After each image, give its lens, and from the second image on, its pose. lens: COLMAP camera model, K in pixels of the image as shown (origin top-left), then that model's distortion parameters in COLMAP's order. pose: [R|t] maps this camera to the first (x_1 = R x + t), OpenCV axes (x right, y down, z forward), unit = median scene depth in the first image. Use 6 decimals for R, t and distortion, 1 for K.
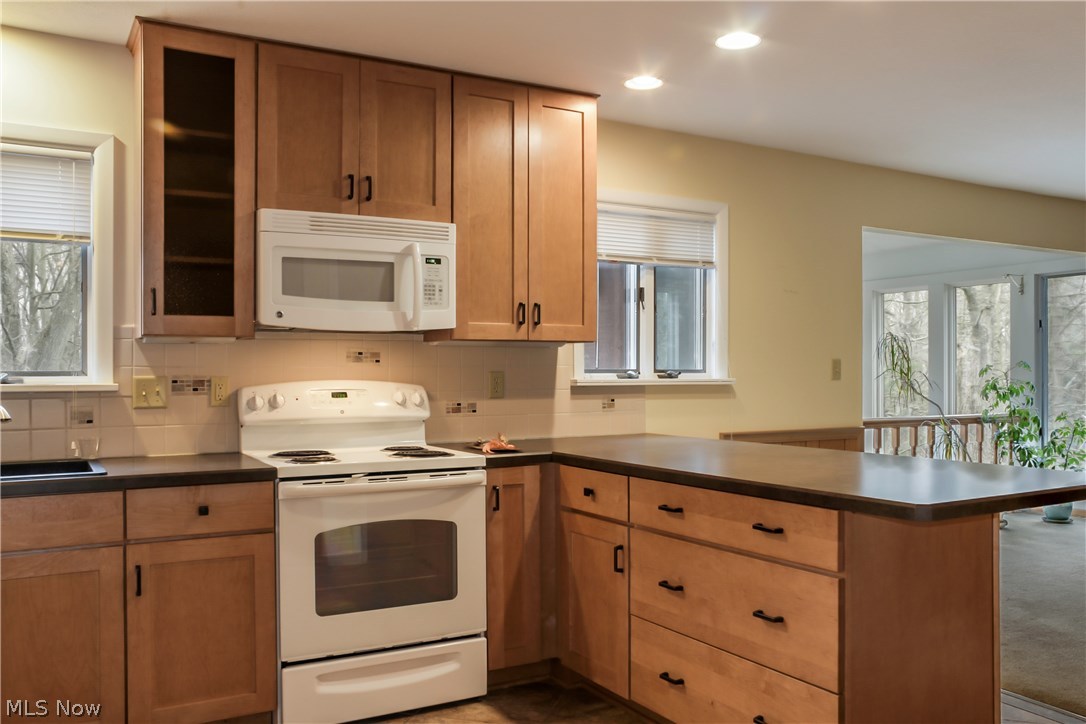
lens RADIAL K [[977.5, 0, 538.7], [0, 977.5, 399.1], [0, 0, 1]] dist [-0.007833, 0.035844]
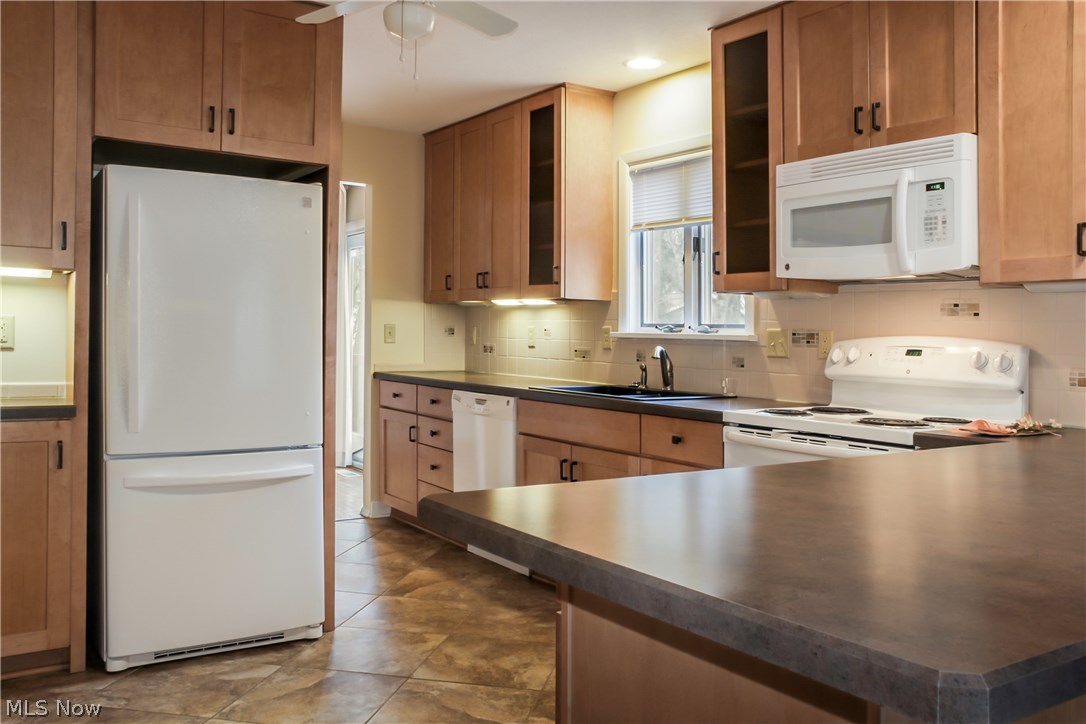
lens RADIAL K [[977.5, 0, 548.8], [0, 977.5, 370.2], [0, 0, 1]] dist [-0.007833, 0.035844]
pose [[0.030536, 0.043210, -0.998599, 0.700572], [-0.046727, 0.998035, 0.041757, -0.010494], [0.998441, 0.045386, 0.032495, 0.681282]]
